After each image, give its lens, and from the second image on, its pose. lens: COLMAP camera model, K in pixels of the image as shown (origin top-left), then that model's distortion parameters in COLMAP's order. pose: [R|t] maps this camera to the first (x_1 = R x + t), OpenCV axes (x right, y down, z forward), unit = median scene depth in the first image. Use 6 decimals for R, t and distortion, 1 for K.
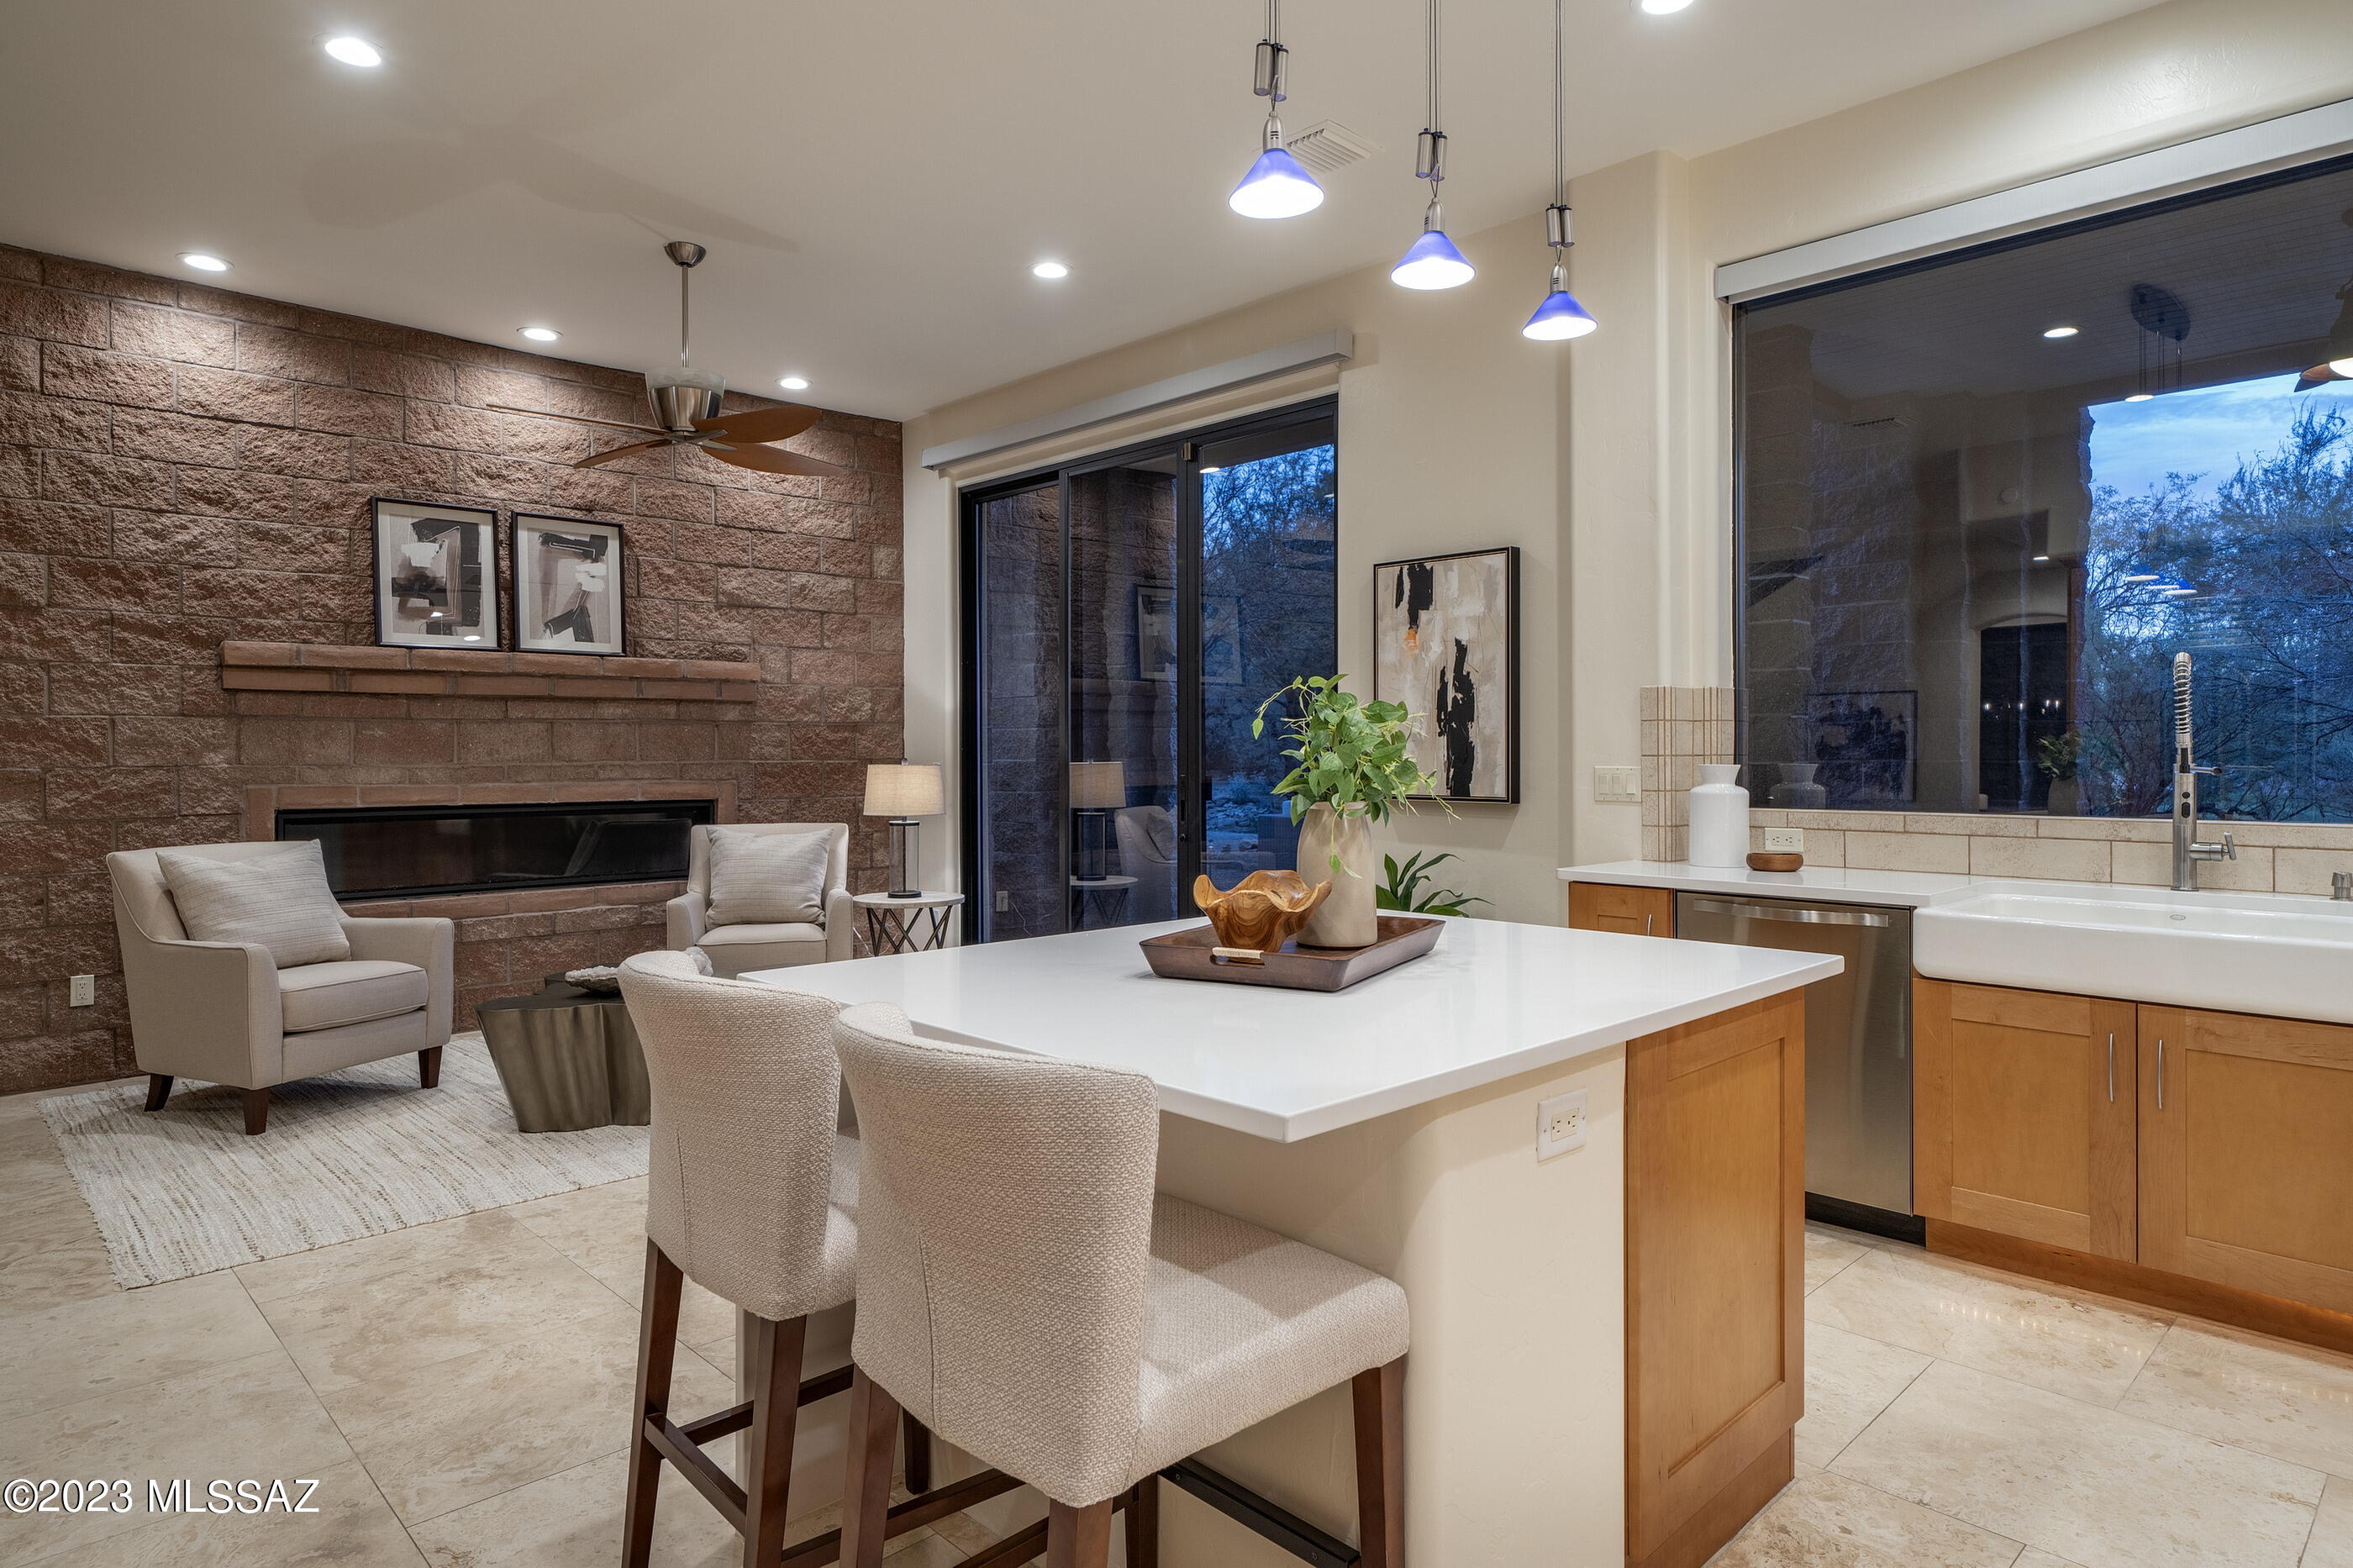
lens RADIAL K [[1329.0, 0, 1178.7], [0, 1329.0, 753.3], [0, 0, 1]] dist [-0.004122, 0.001815]
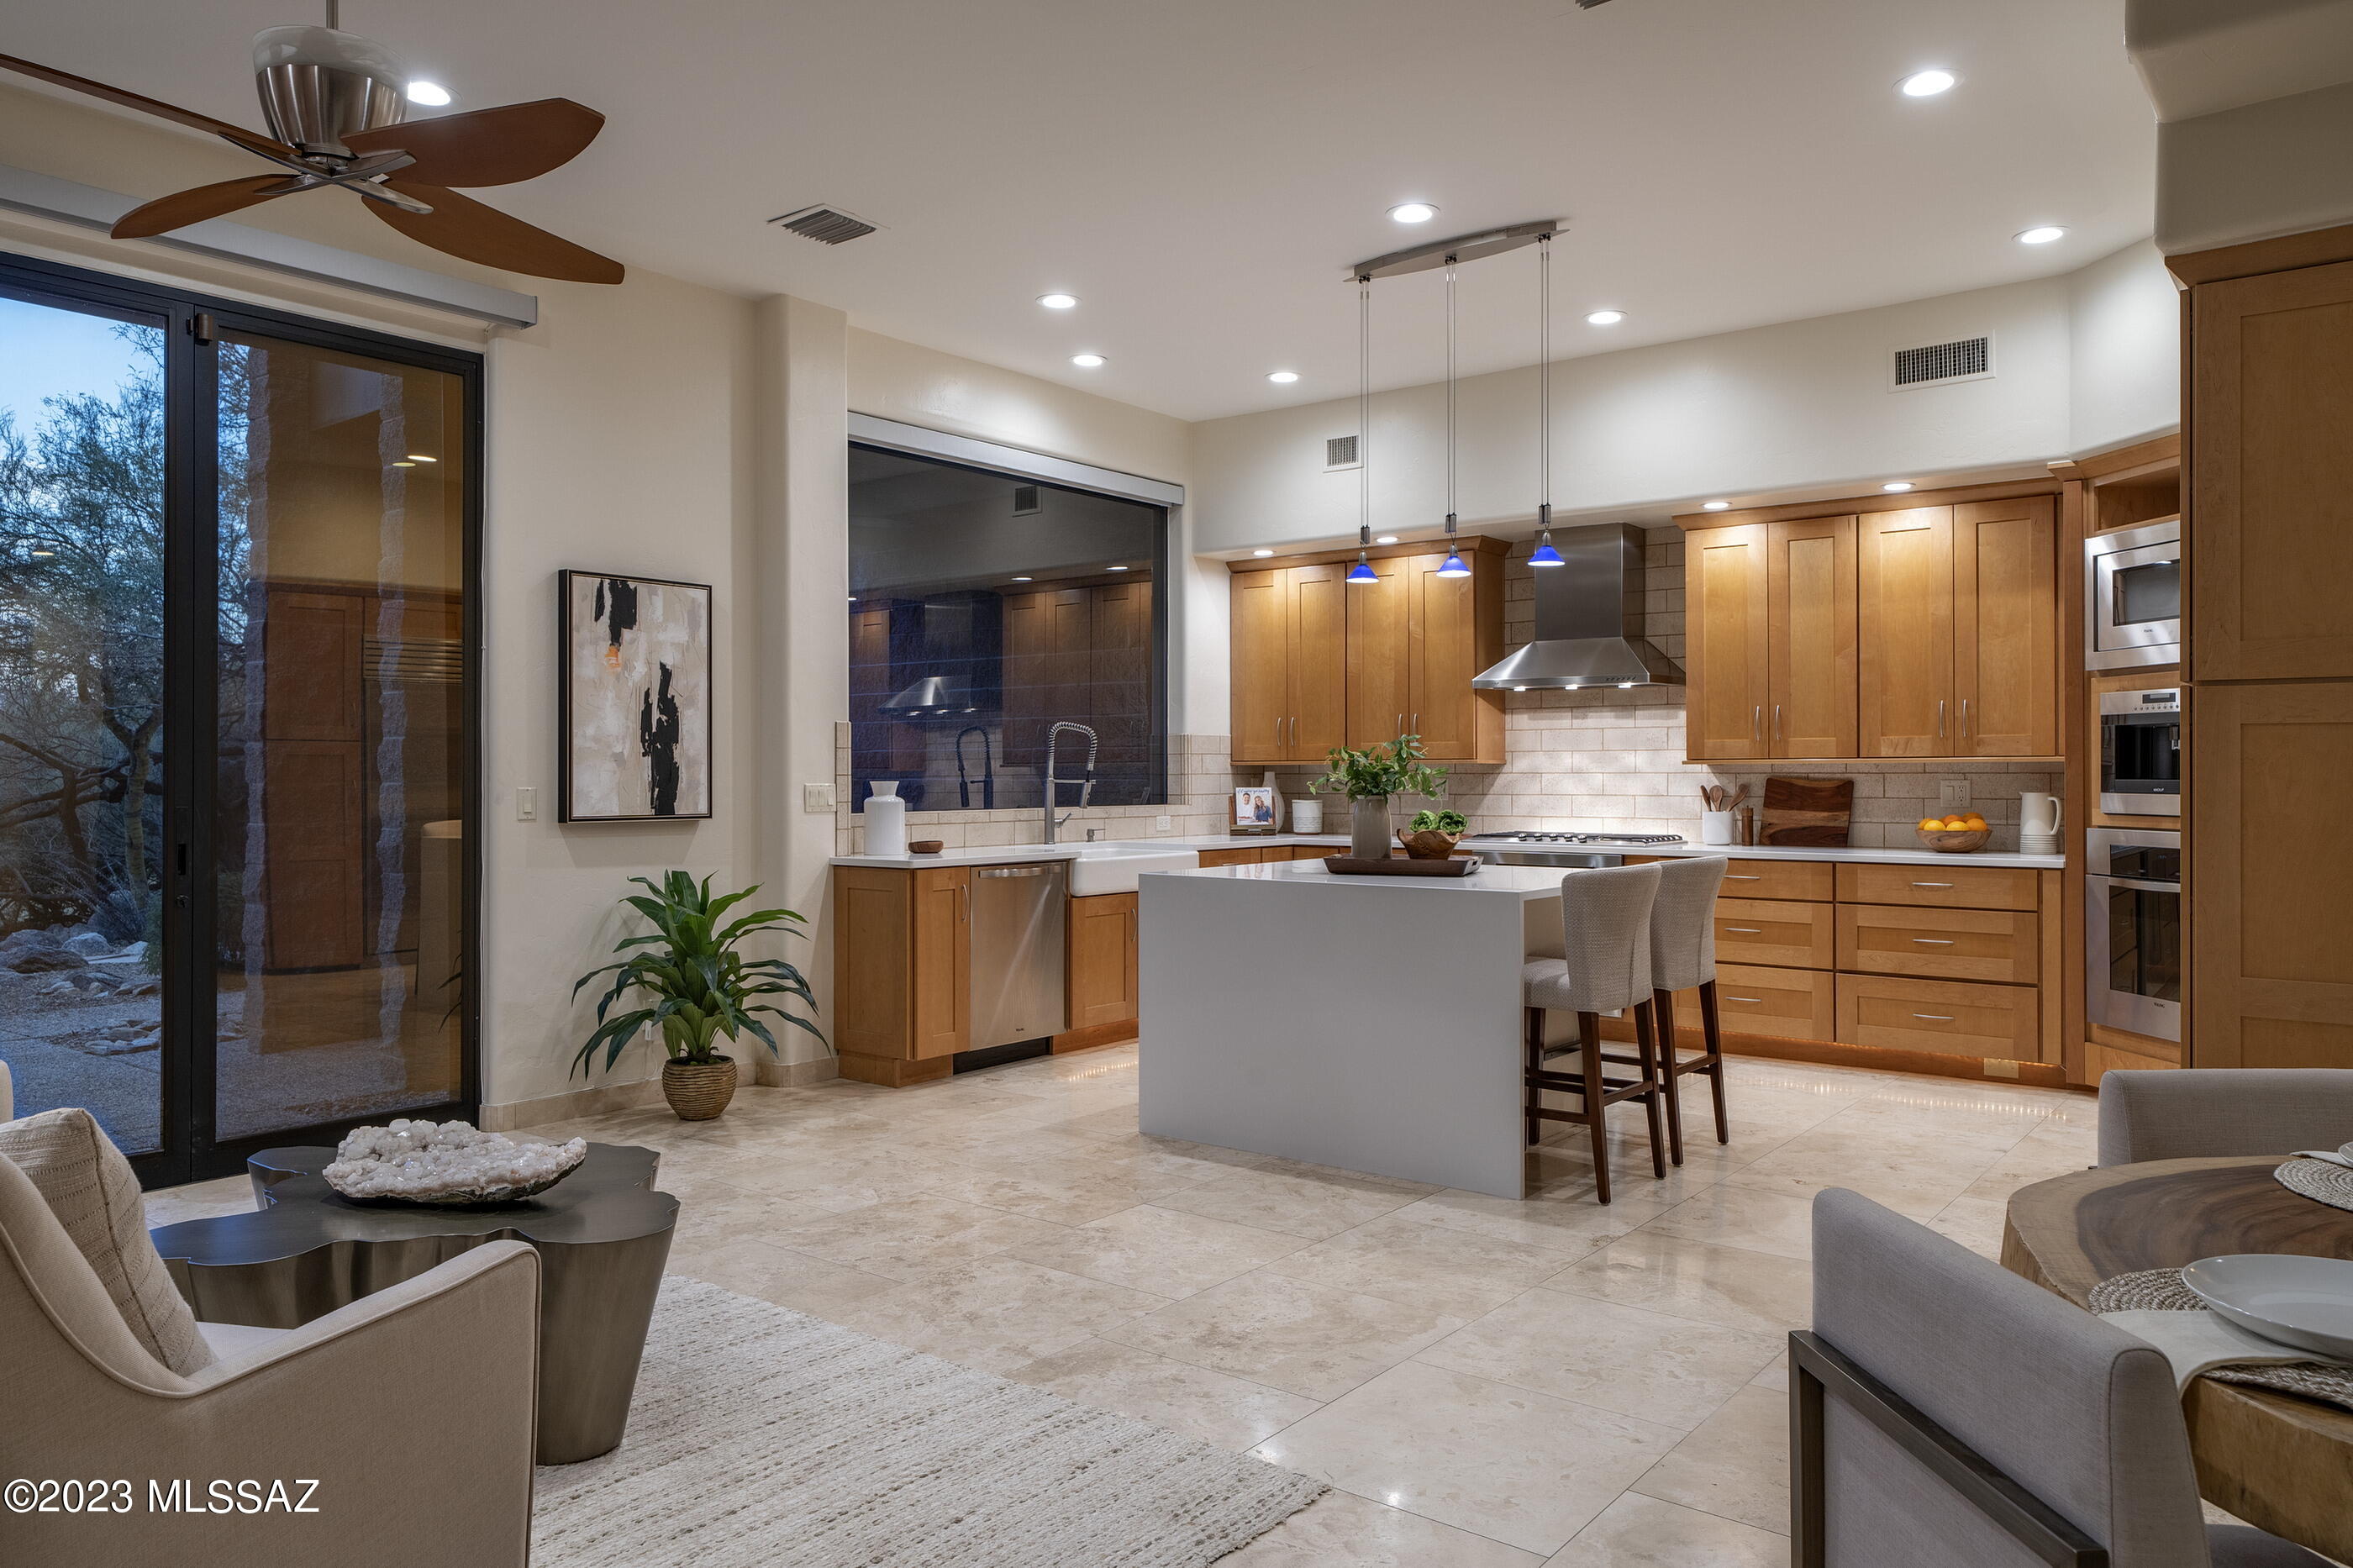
lens RADIAL K [[1589.1, 0, 1172.8], [0, 1589.1, 767.9], [0, 0, 1]] dist [-0.011614, -0.002249]
pose [[-0.126095, 0.005867, 0.992001, -1.015527], [0.004134, 0.999977, -0.005388, 0.003764], [-0.992010, 0.003421, -0.126116, 0.729948]]
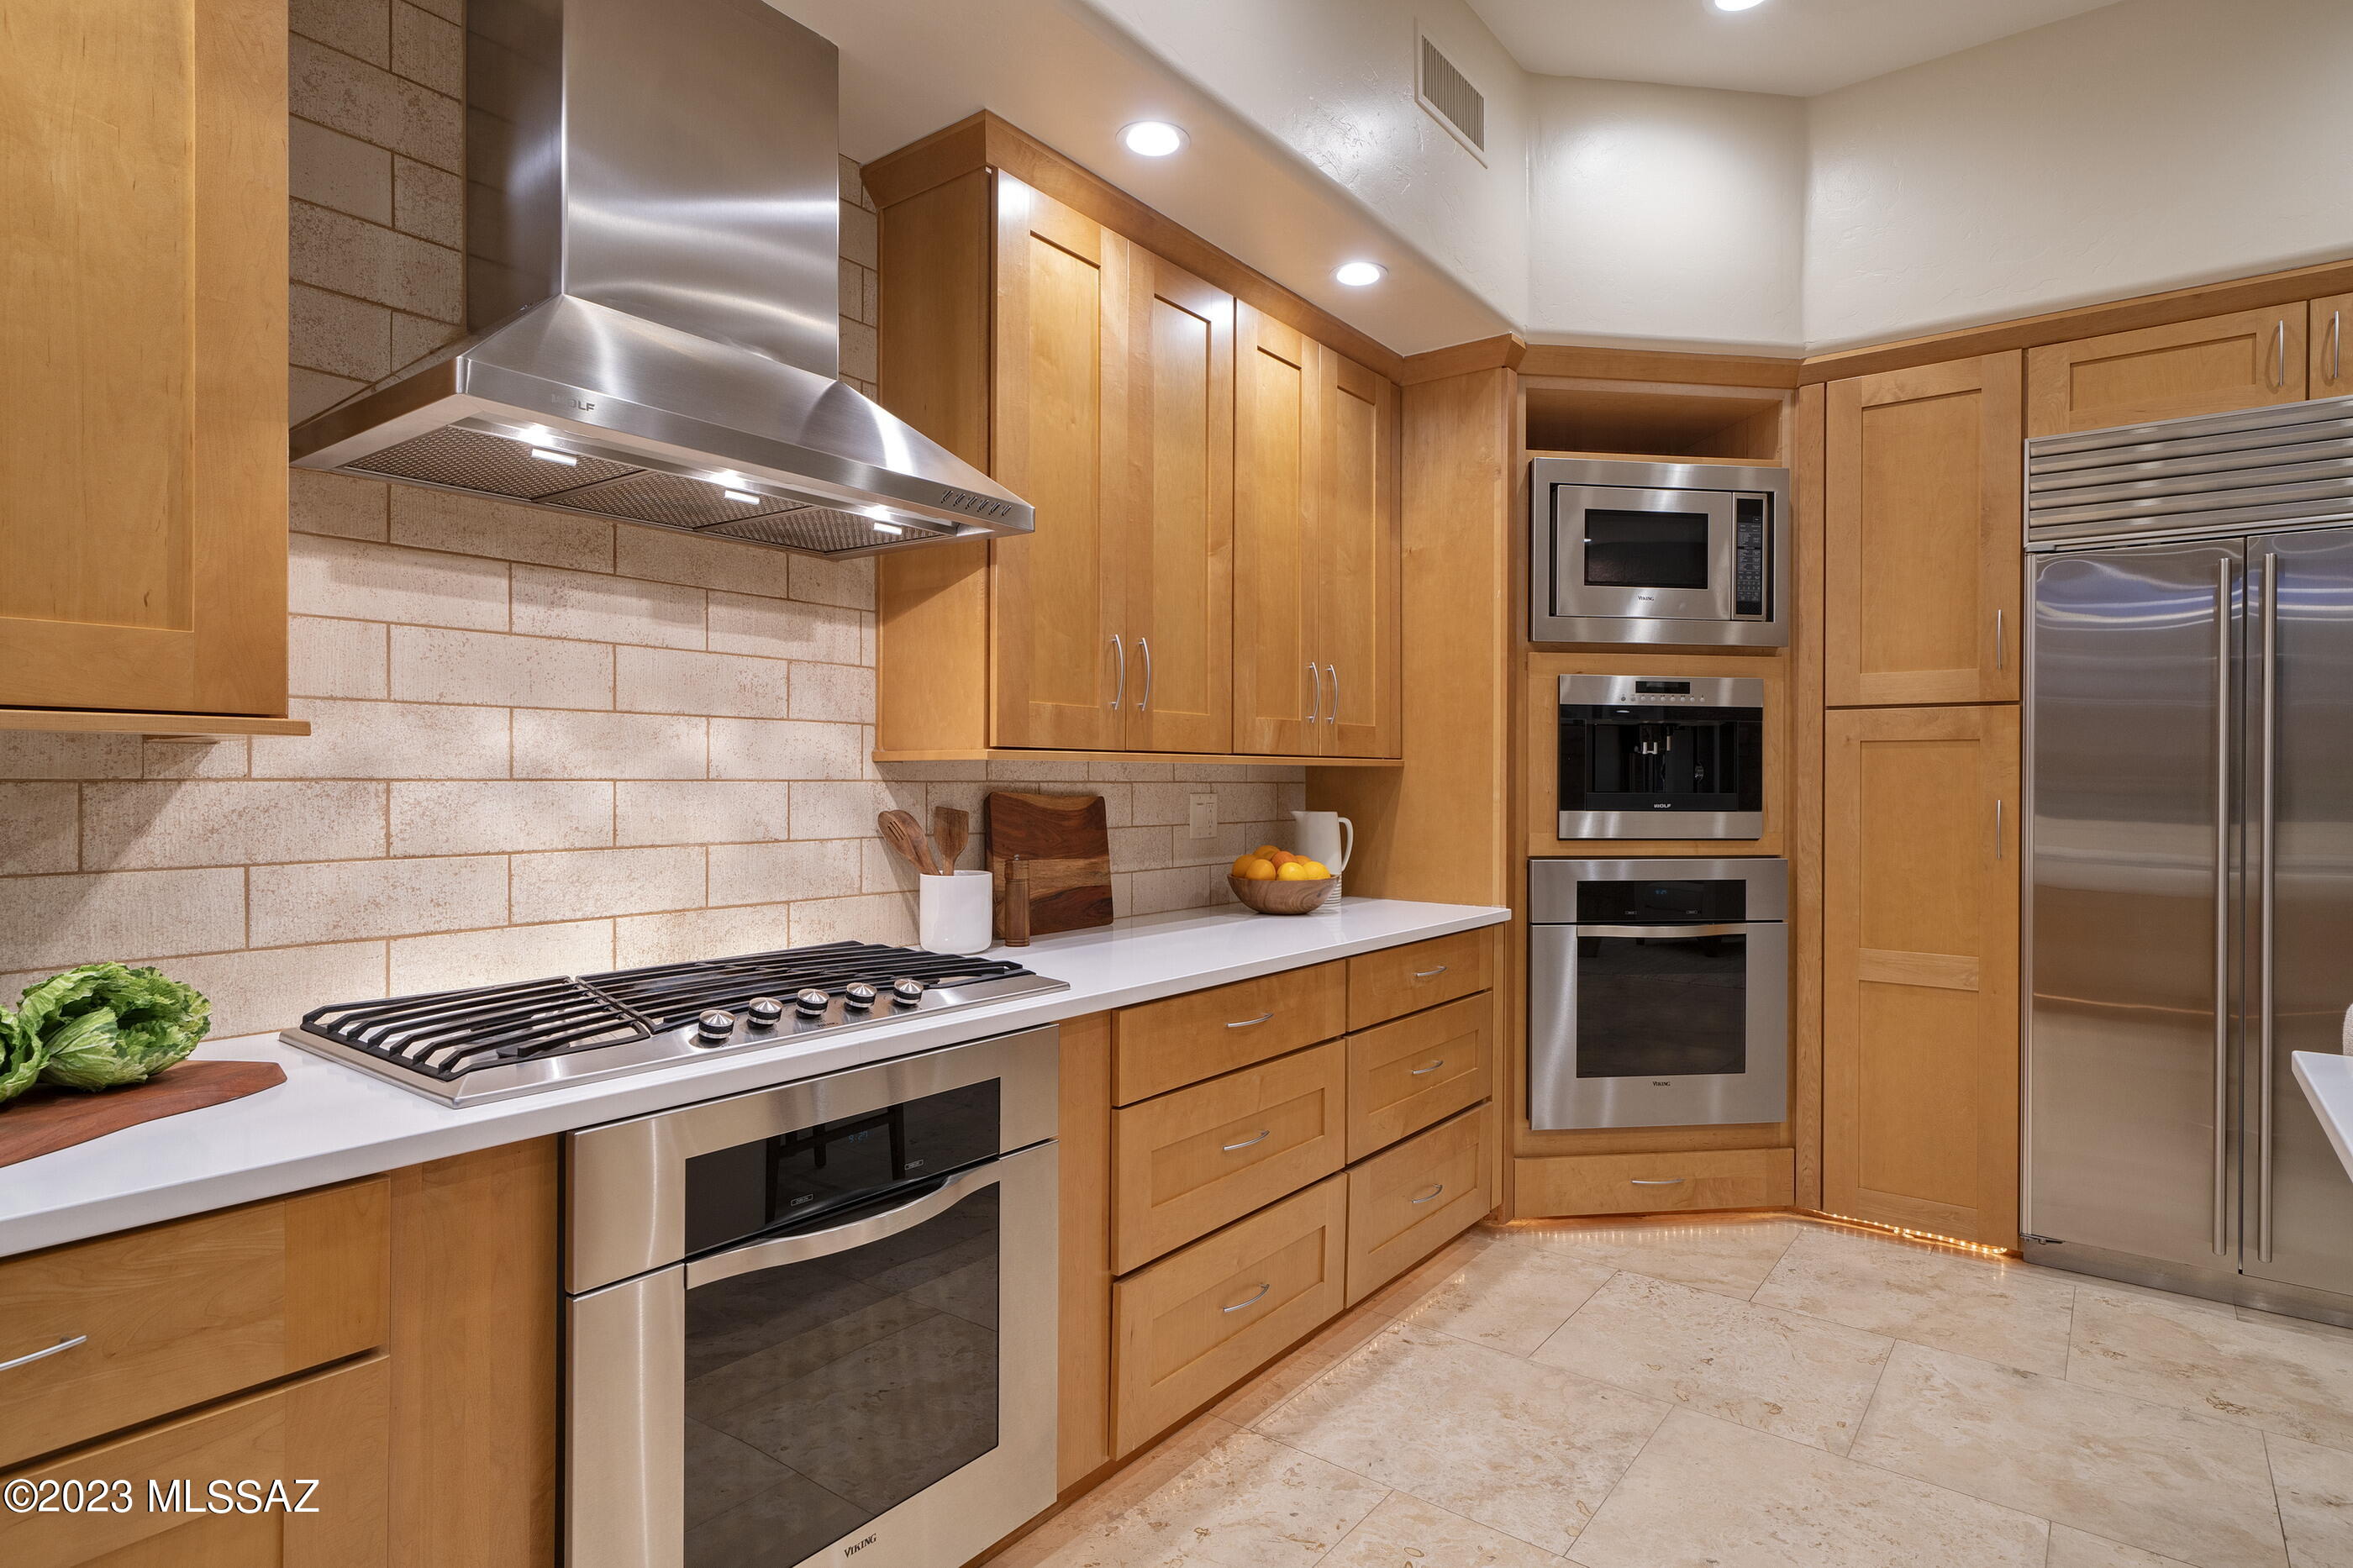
lens RADIAL K [[1232.0, 0, 1170.6], [0, 1232.0, 782.7], [0, 0, 1]] dist [0.006963, -0.001454]
pose [[-0.990576, -0.002984, -0.136932, 0.348034], [-0.003896, 0.999972, 0.006390, -0.000114], [0.136909, 0.006863, -0.990560, 0.531977]]
